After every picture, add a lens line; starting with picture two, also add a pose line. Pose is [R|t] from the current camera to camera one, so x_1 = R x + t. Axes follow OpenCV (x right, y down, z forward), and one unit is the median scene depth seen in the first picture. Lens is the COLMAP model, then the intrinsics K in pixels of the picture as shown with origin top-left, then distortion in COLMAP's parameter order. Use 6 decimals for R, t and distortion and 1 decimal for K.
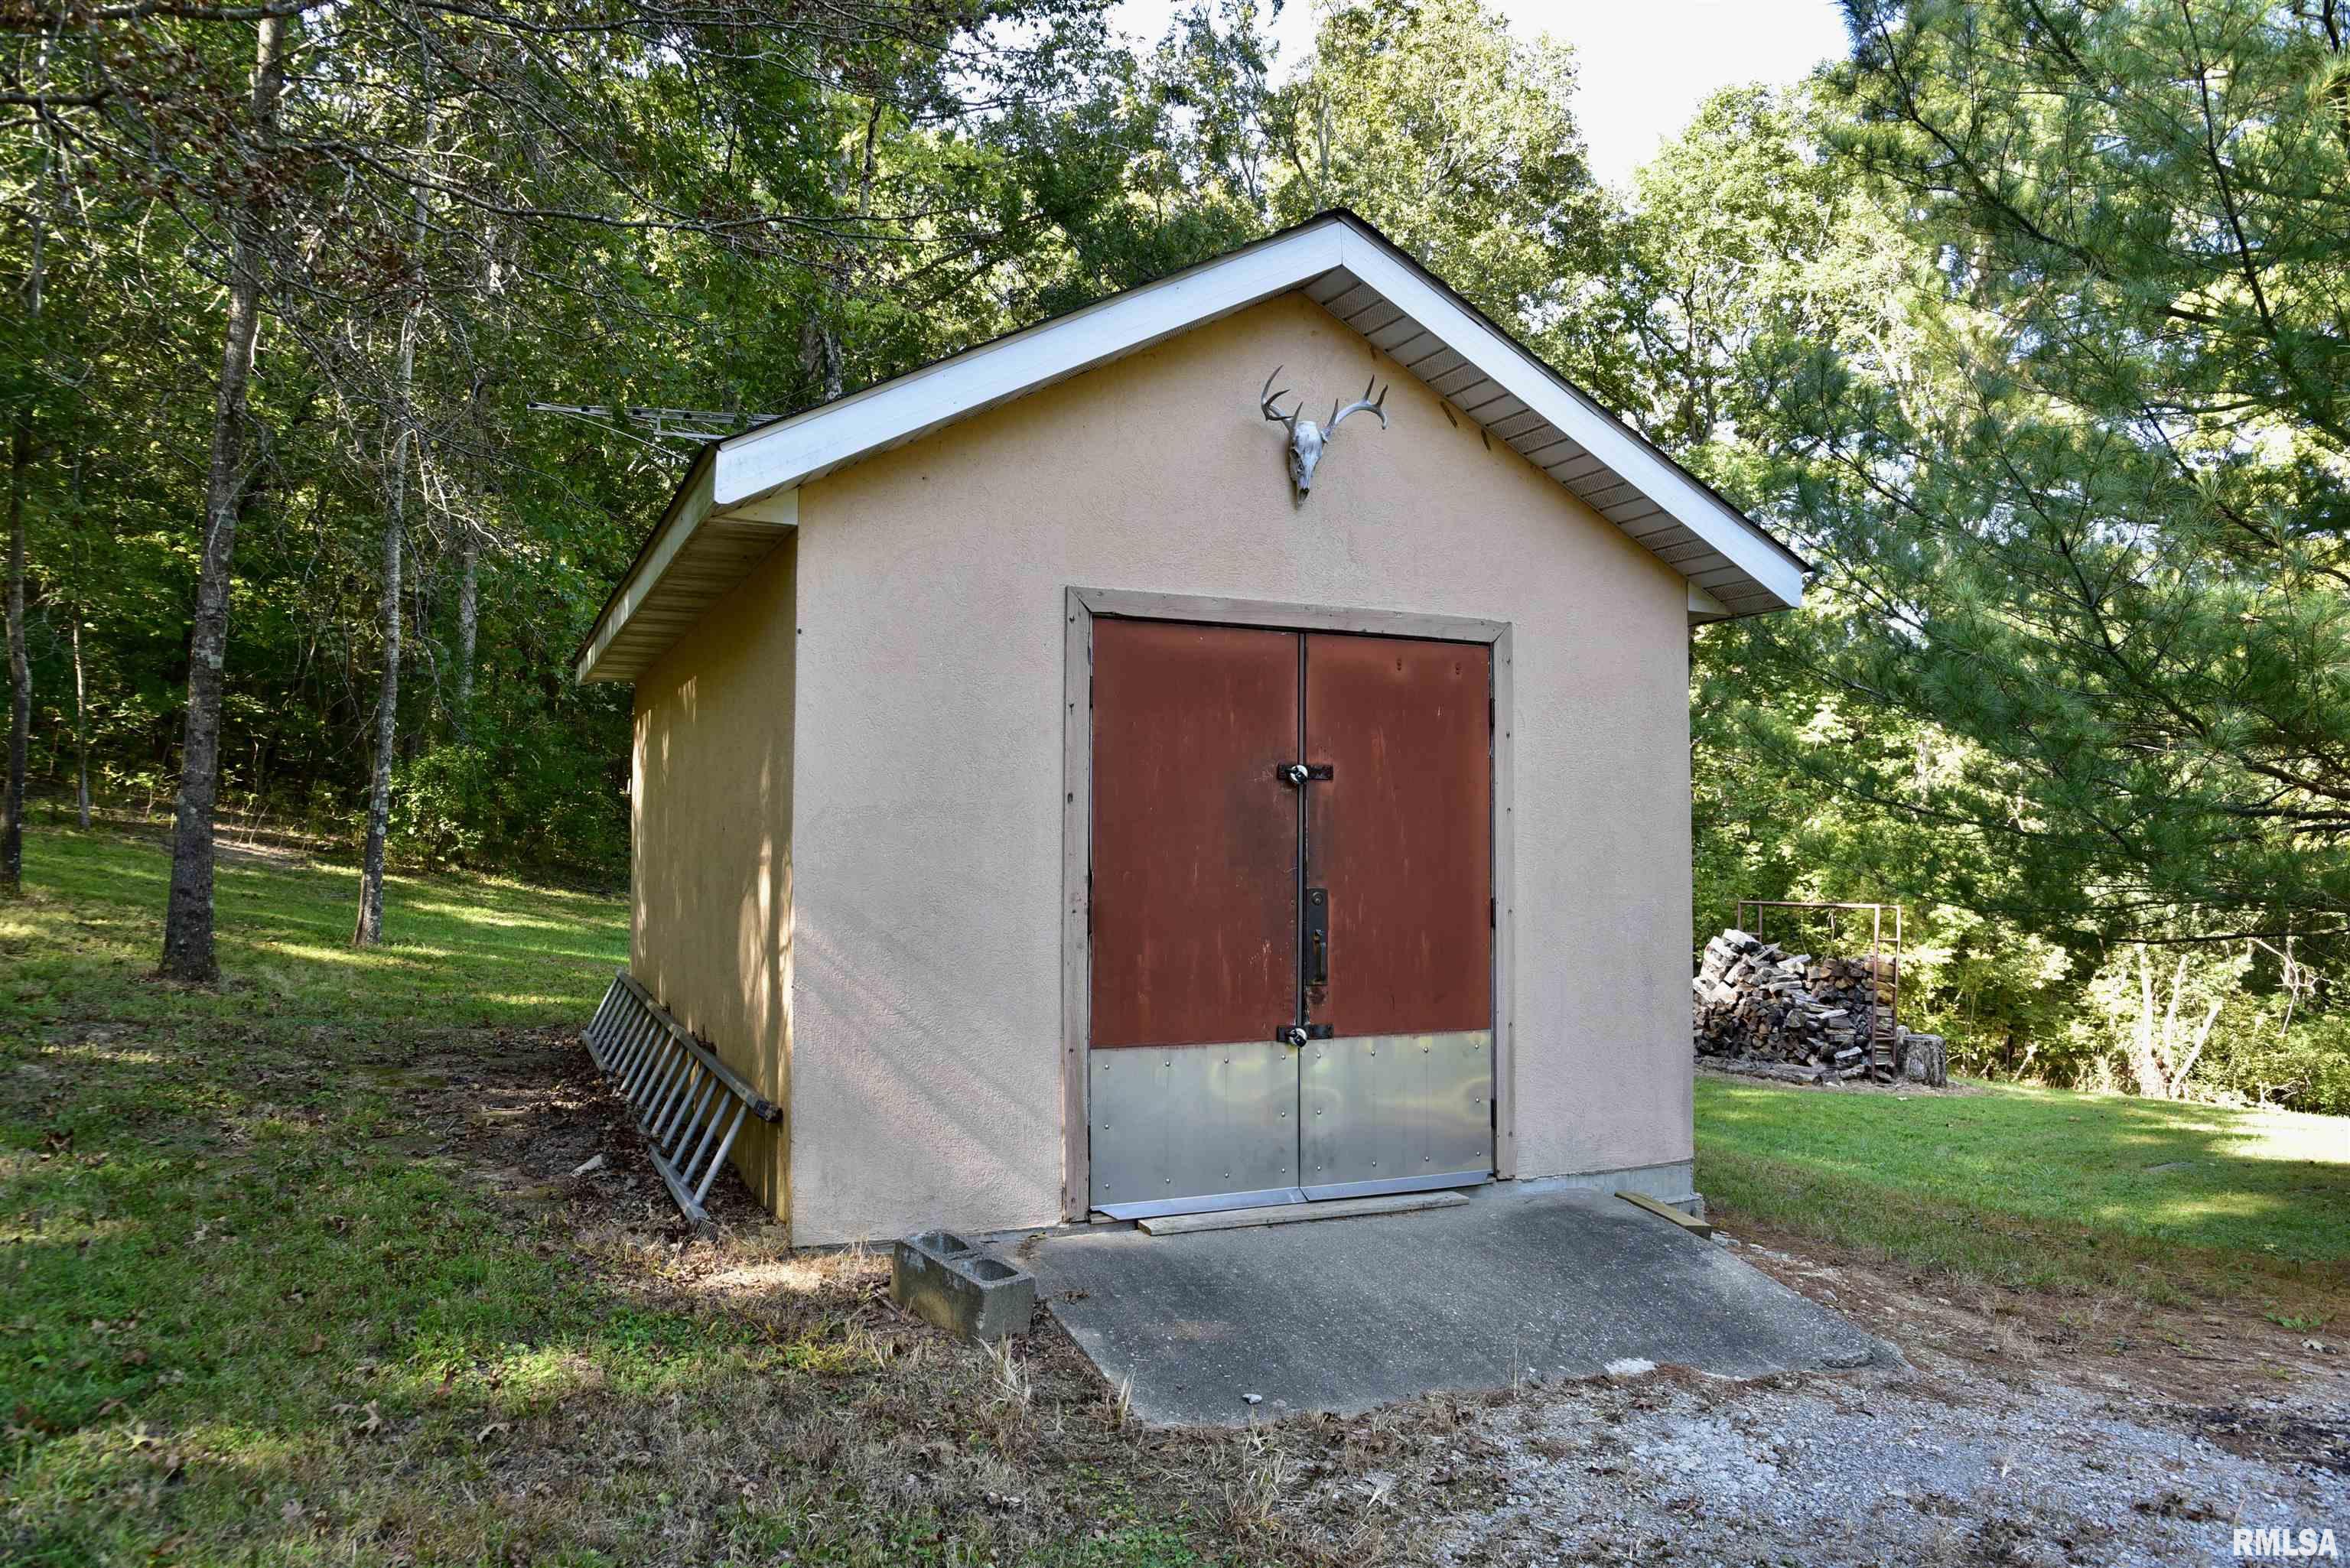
lens RADIAL K [[1657.2, 0, 1175.4], [0, 1657.2, 787.2], [0, 0, 1]] dist [-0.056834, 0.011877]
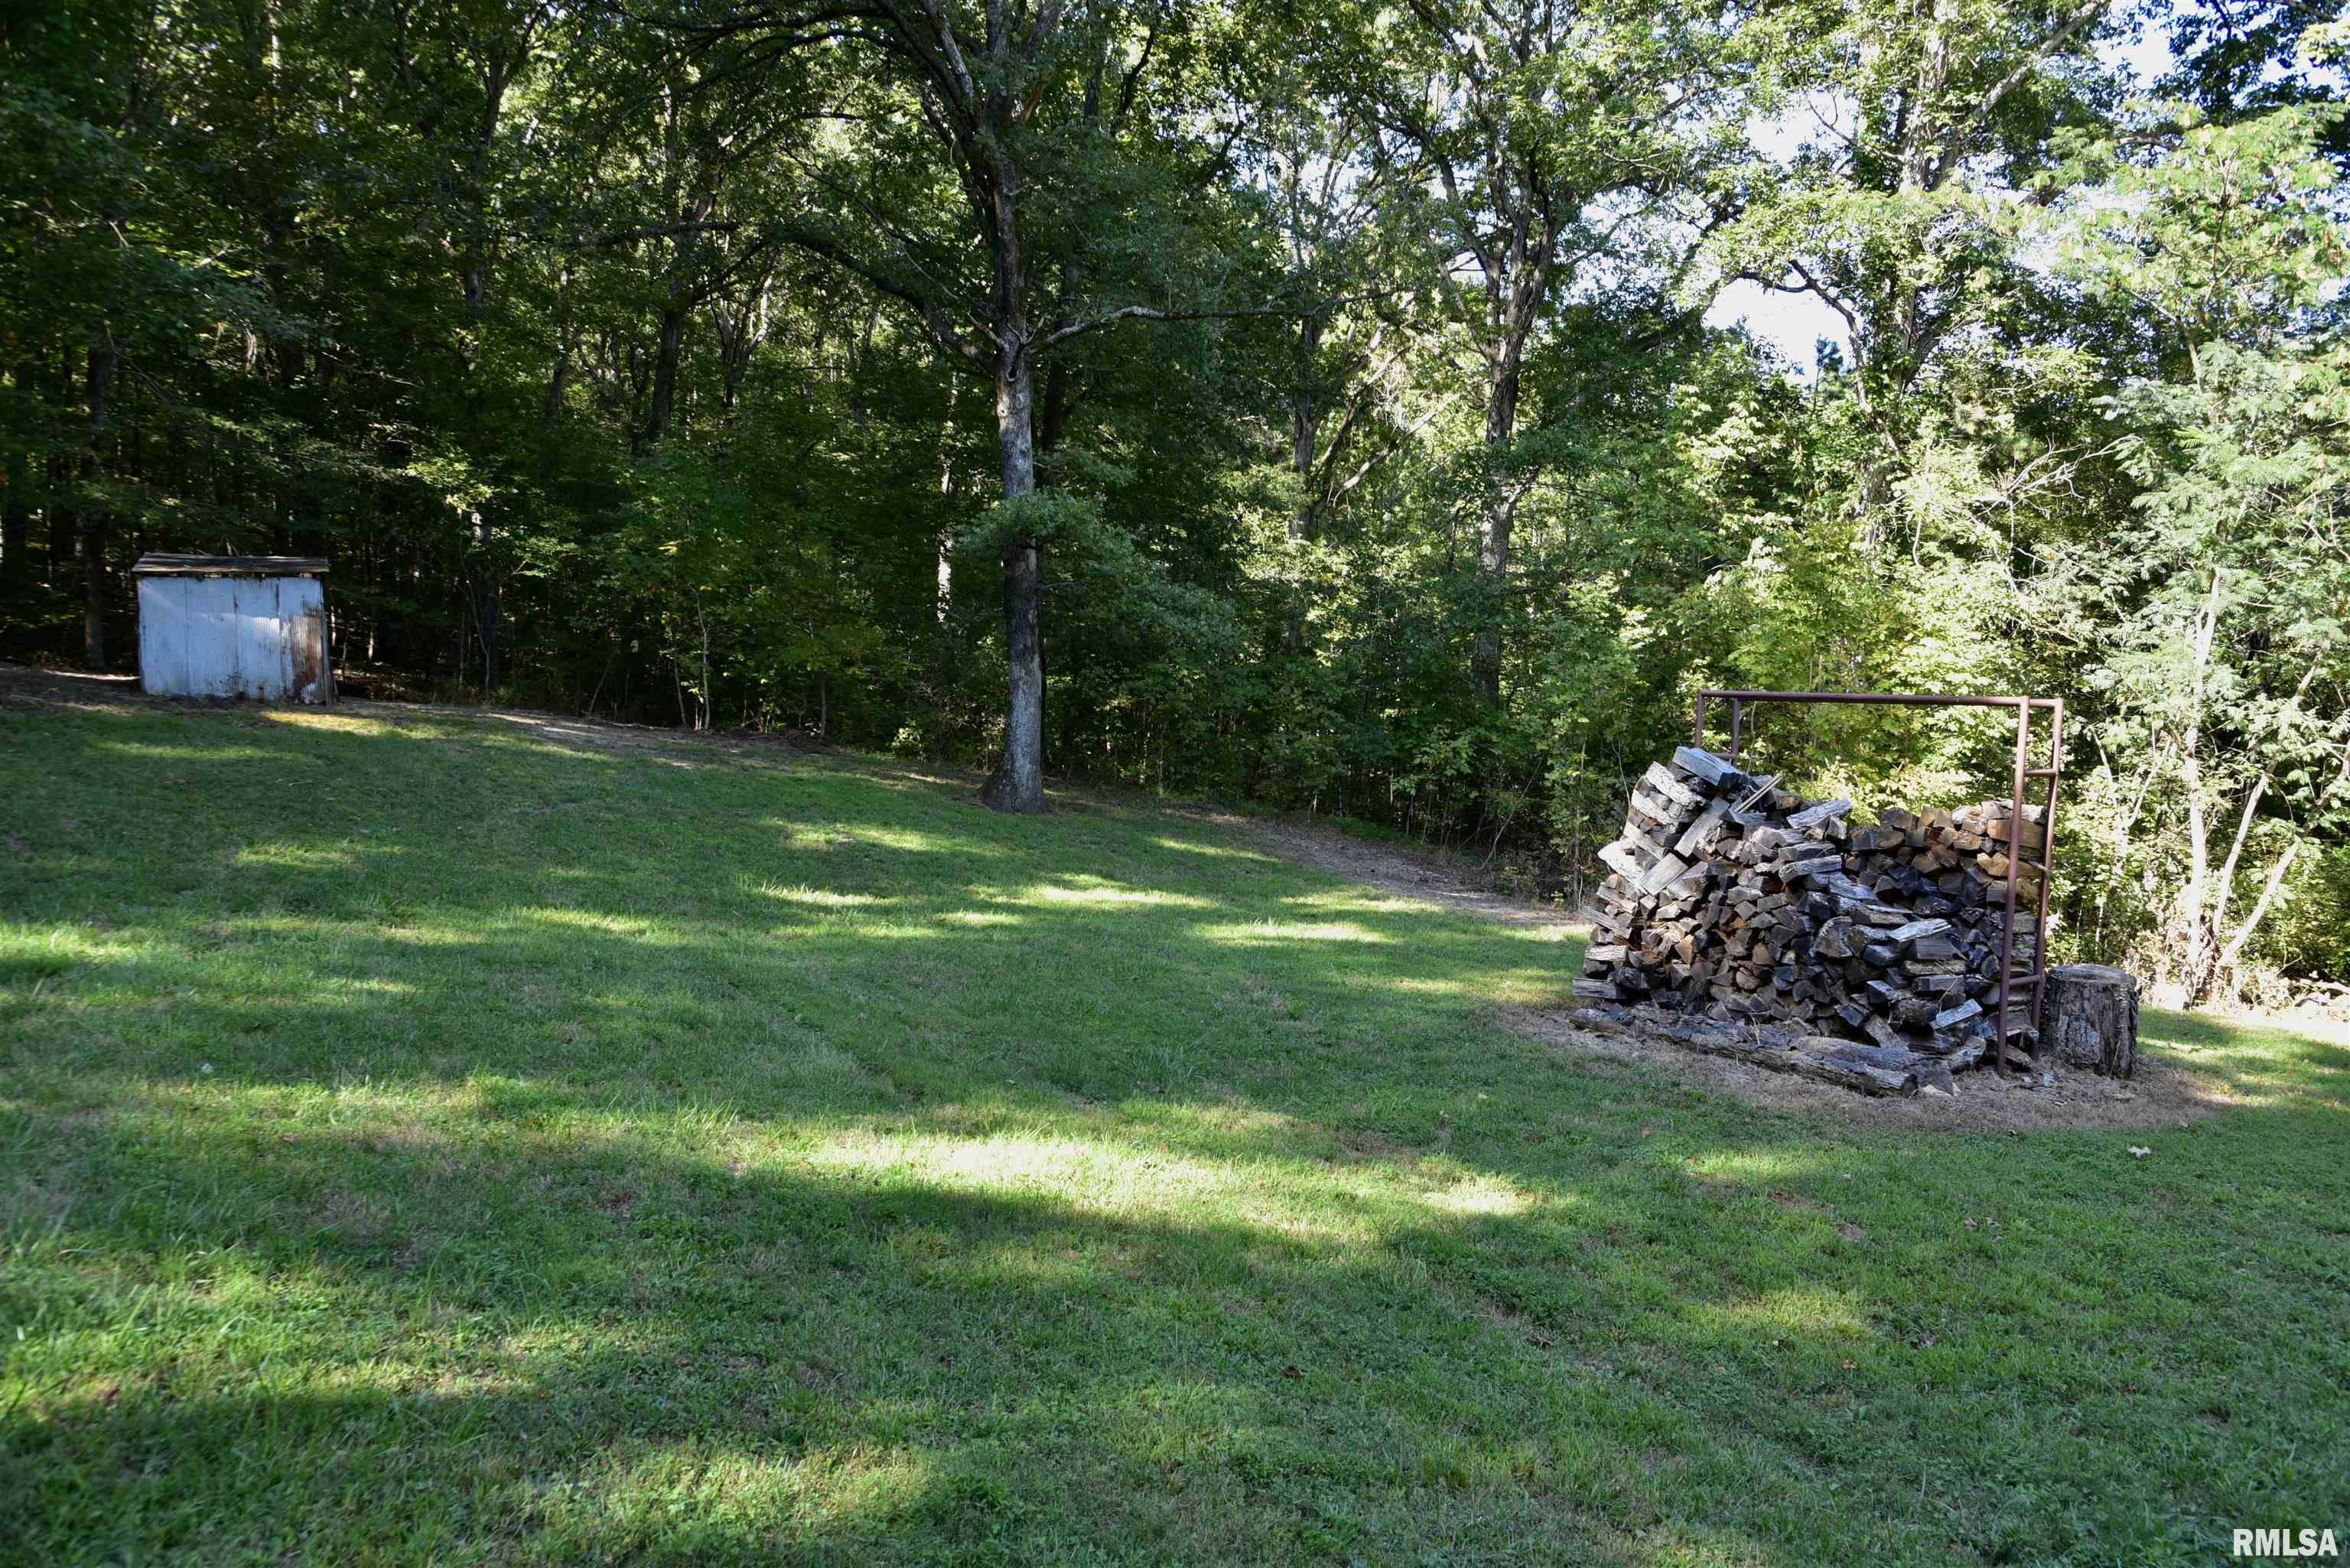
lens RADIAL K [[1657.2, 0, 1175.0], [0, 1657.2, 783.7], [0, 0, 1]] dist [-0.056834, 0.011877]
pose [[0.991638, -0.012022, 0.128486, 0.127008], [-0.002973, 0.993259, 0.115882, 0.042266], [-0.129013, -0.115295, 0.984918, 0.560616]]
